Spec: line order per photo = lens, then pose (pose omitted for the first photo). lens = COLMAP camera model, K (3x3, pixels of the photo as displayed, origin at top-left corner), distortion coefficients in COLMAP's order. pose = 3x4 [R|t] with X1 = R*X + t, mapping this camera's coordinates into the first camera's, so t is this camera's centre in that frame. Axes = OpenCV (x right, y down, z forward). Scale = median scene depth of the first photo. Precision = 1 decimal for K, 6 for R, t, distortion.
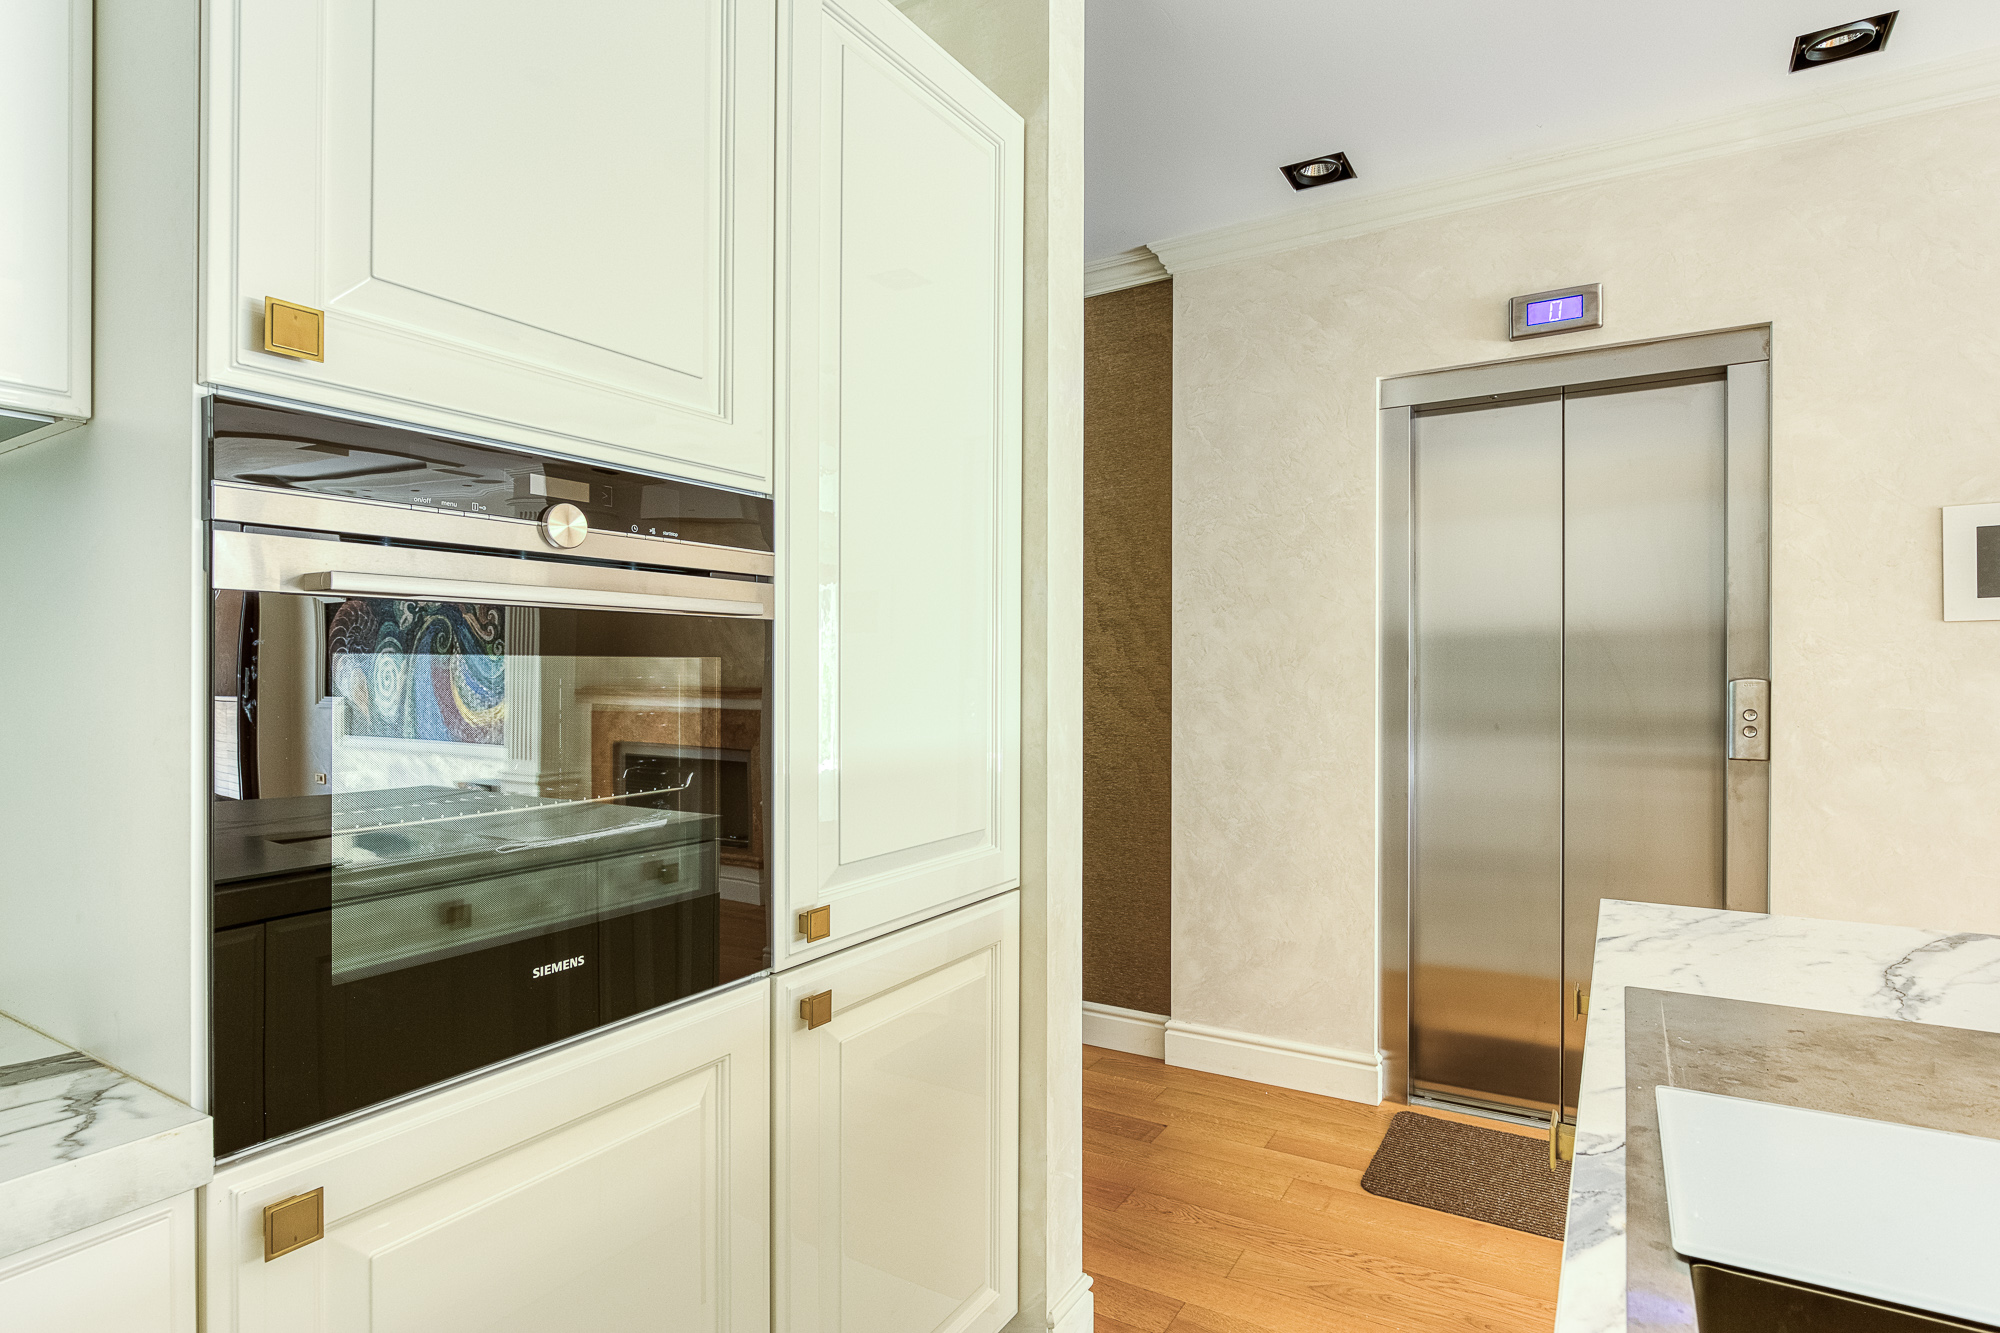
lens RADIAL K [[1005.9, 0, 1000.0], [0, 1005.9, 666.5], [0, 0, 1]] dist [-0.002092, -0.000329]
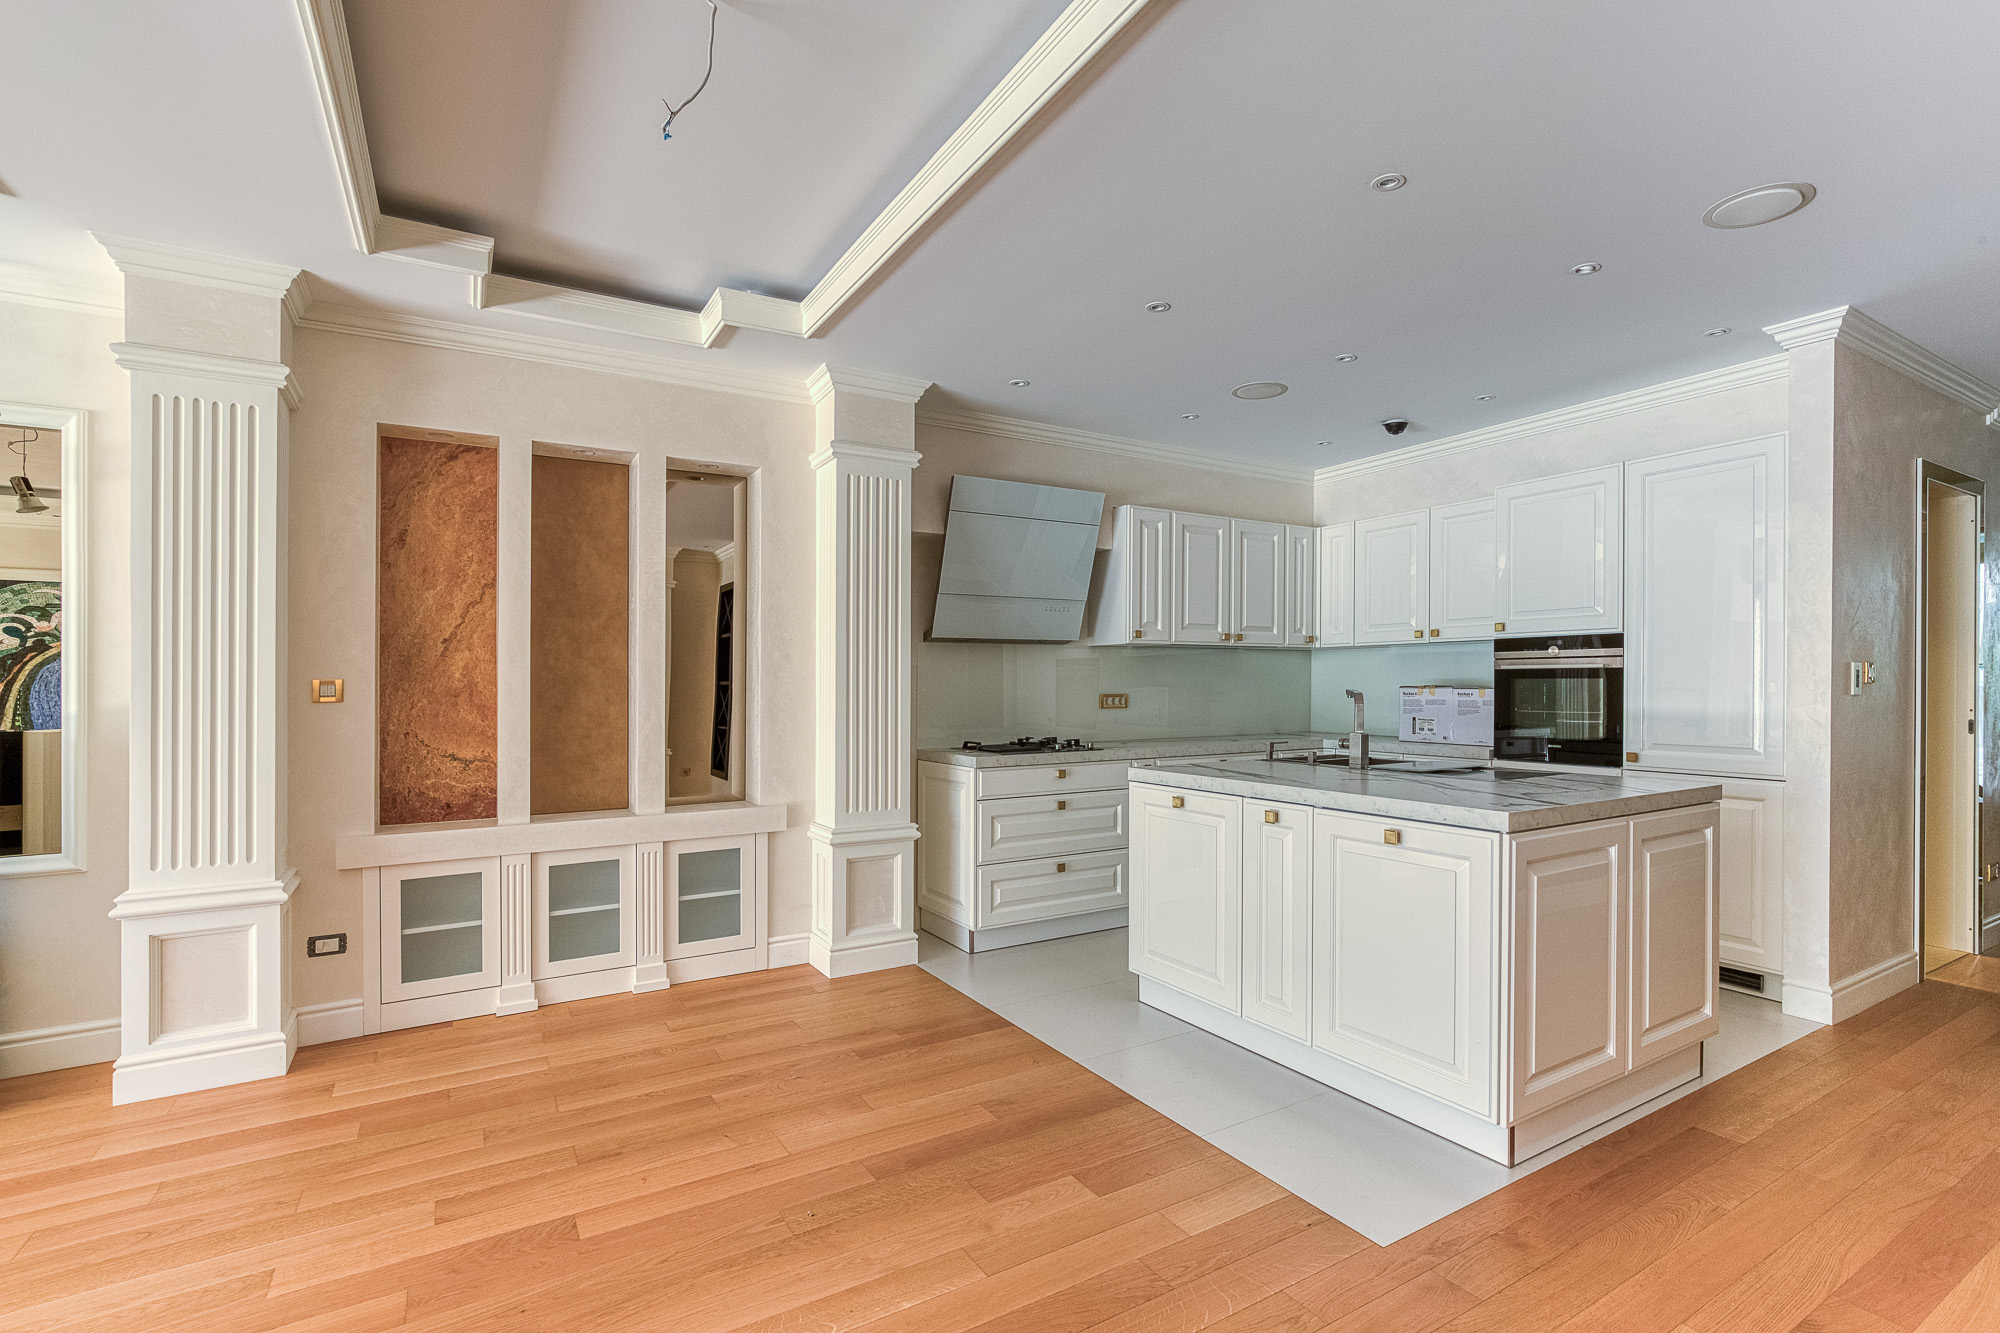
lens RADIAL K [[916.1, 0, 1022.4], [0, 916.1, 680.8], [0, 0, 1]] dist [0.000015, -0.000352]
pose [[-0.461356, 0.006381, -0.887192, 2.669806], [0.006556, 0.999971, 0.003783, -0.019824], [0.887191, -0.004071, -0.461385, 0.459714]]
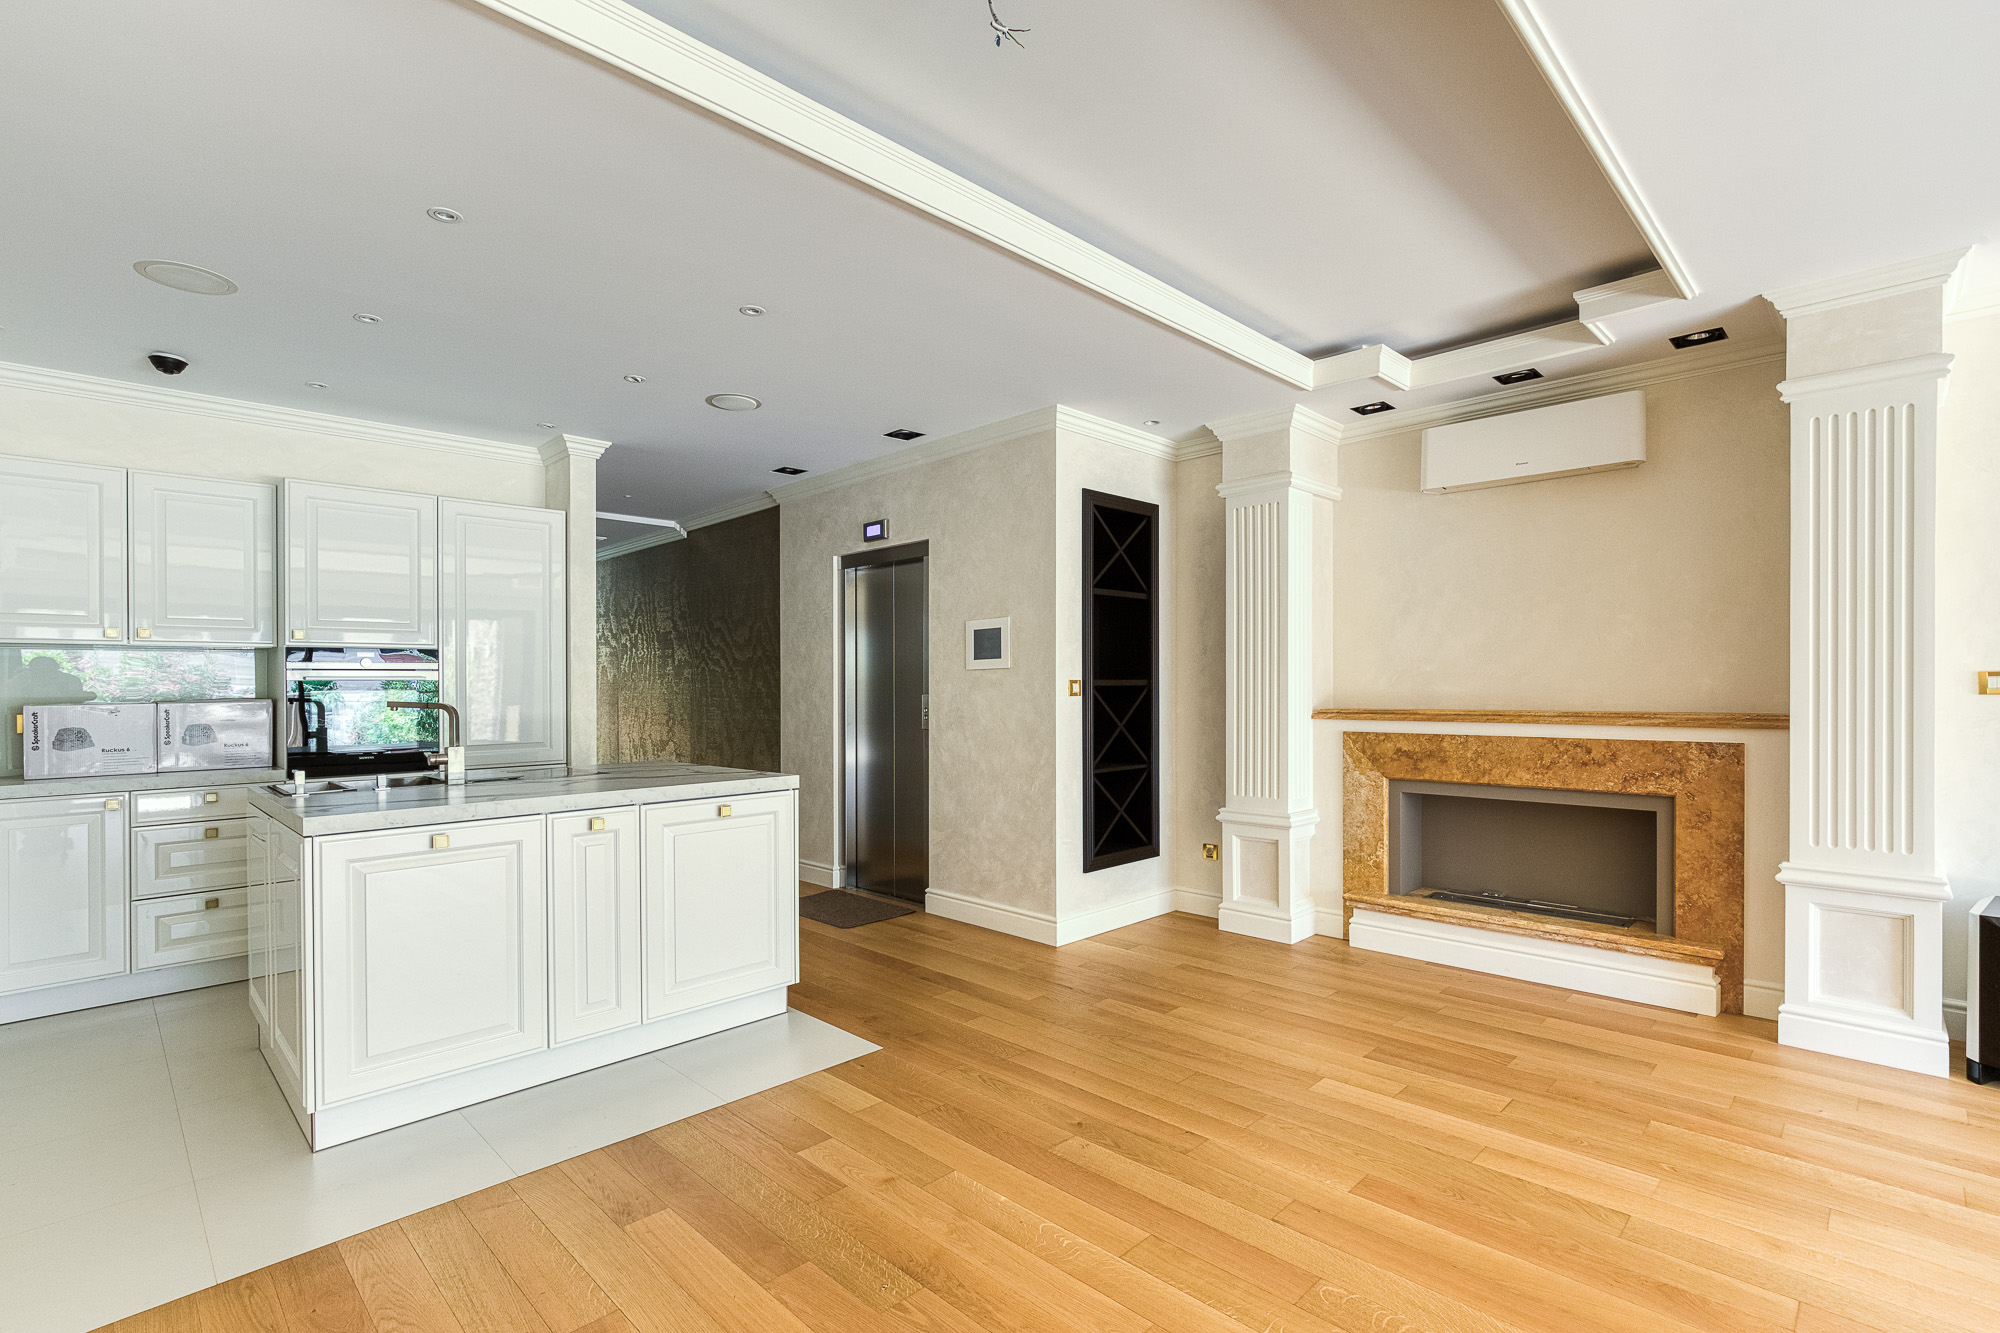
lens RADIAL K [[930.7, 0, 1024.7], [0, 930.7, 693.1], [0, 0, 1]] dist [-0.002085, -0.000279]
pose [[0.973461, -0.002168, -0.228845, 2.104803], [0.004902, 0.999923, 0.011378, -0.019952], [0.228802, -0.012198, 0.973396, -1.492462]]
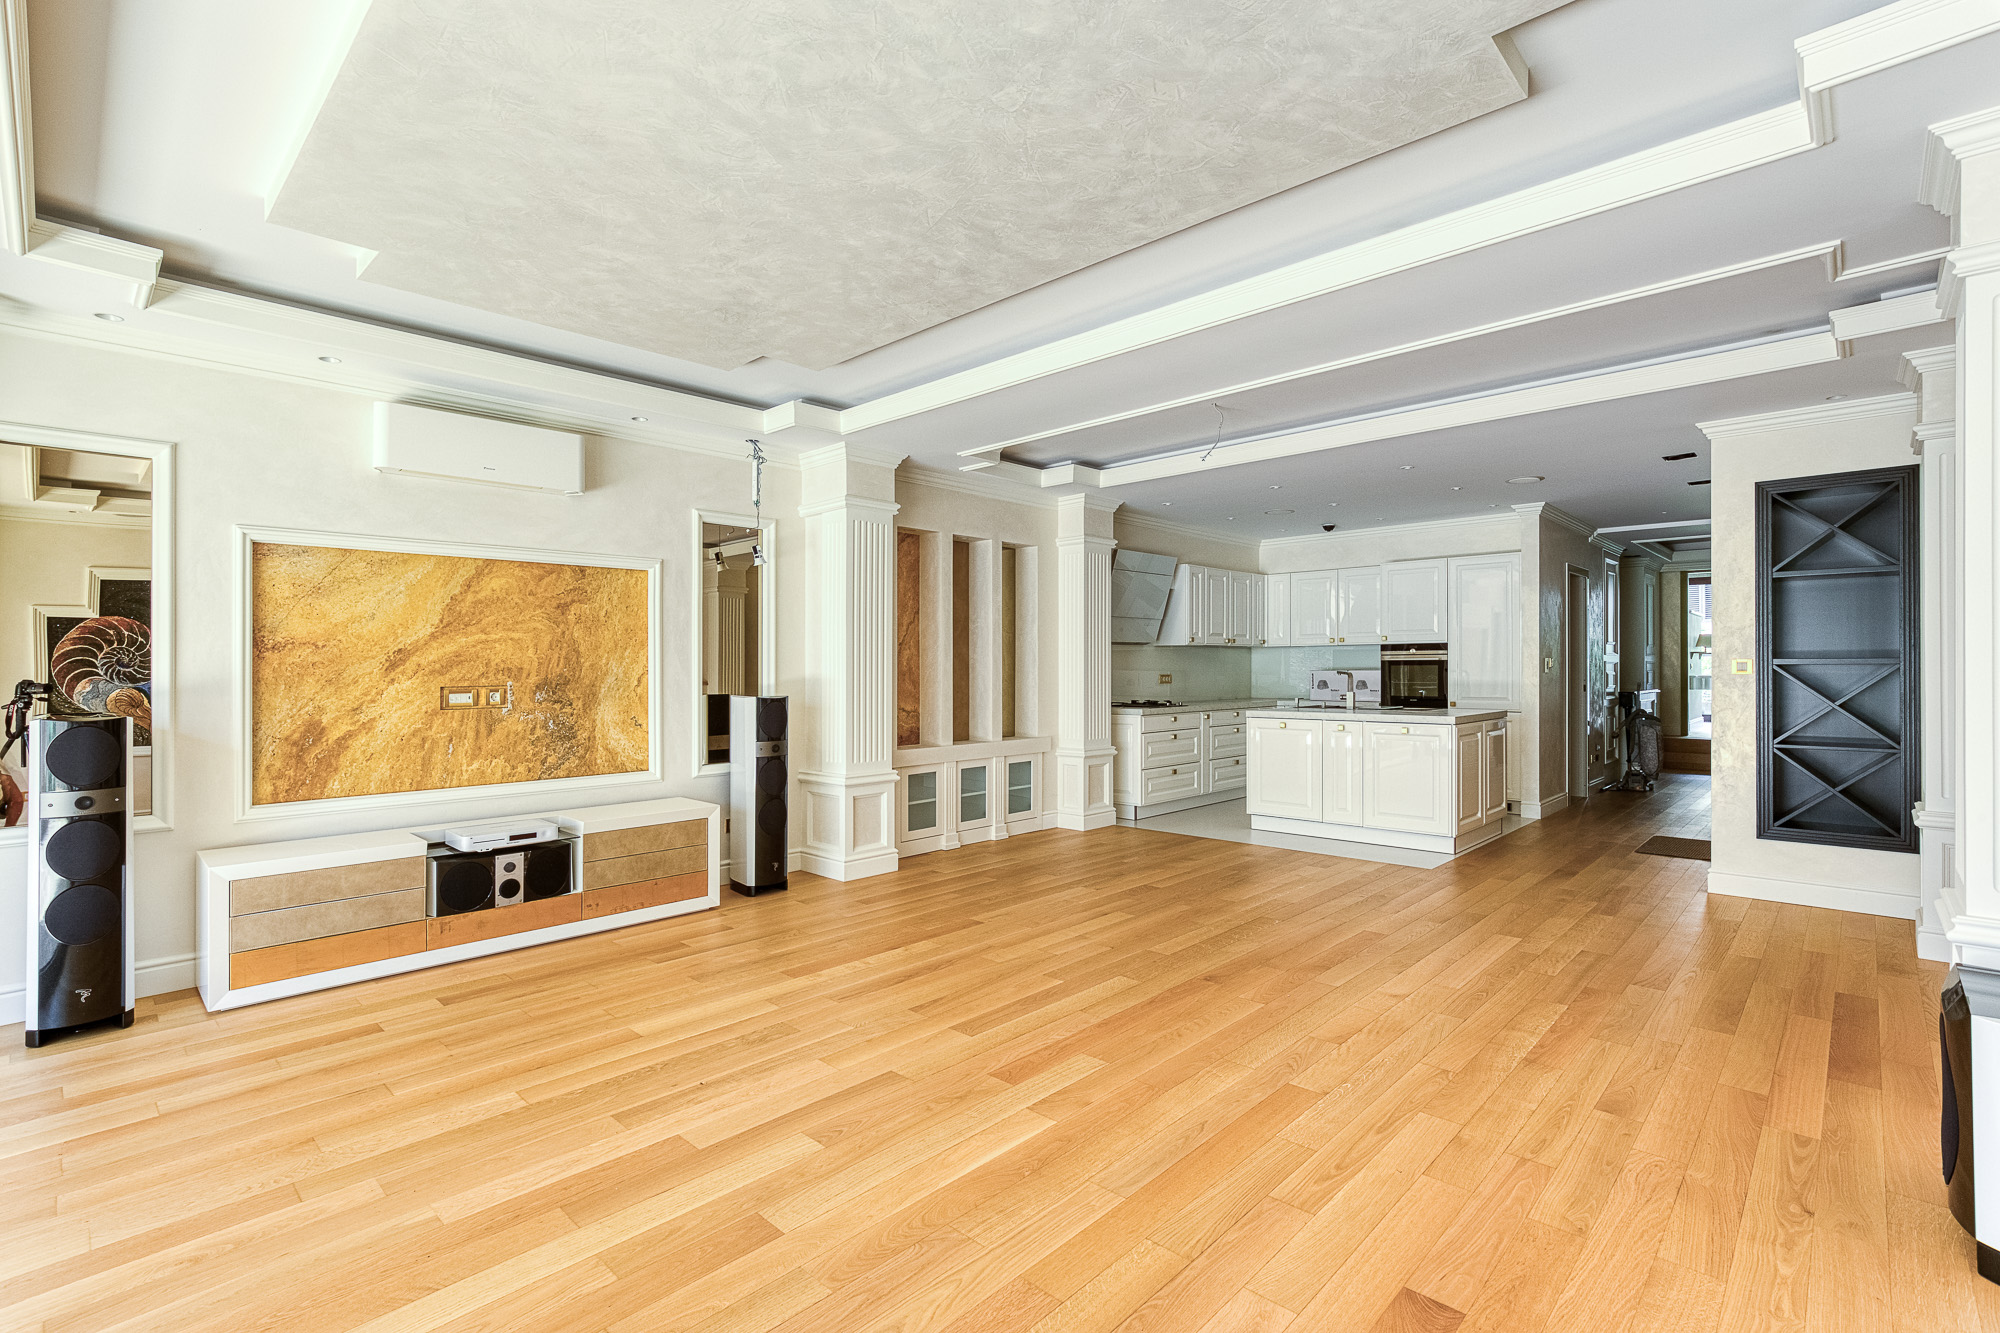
lens RADIAL K [[915.5, 0, 1000.0], [0, 915.5, 666.5], [0, 0, 1]] dist [-0.001784, -0.000177]
pose [[-0.216727, 0.006030, -0.976214, 5.035399], [0.006764, 0.999966, 0.004675, -0.038400], [0.976209, -0.005590, -0.216761, -0.508269]]
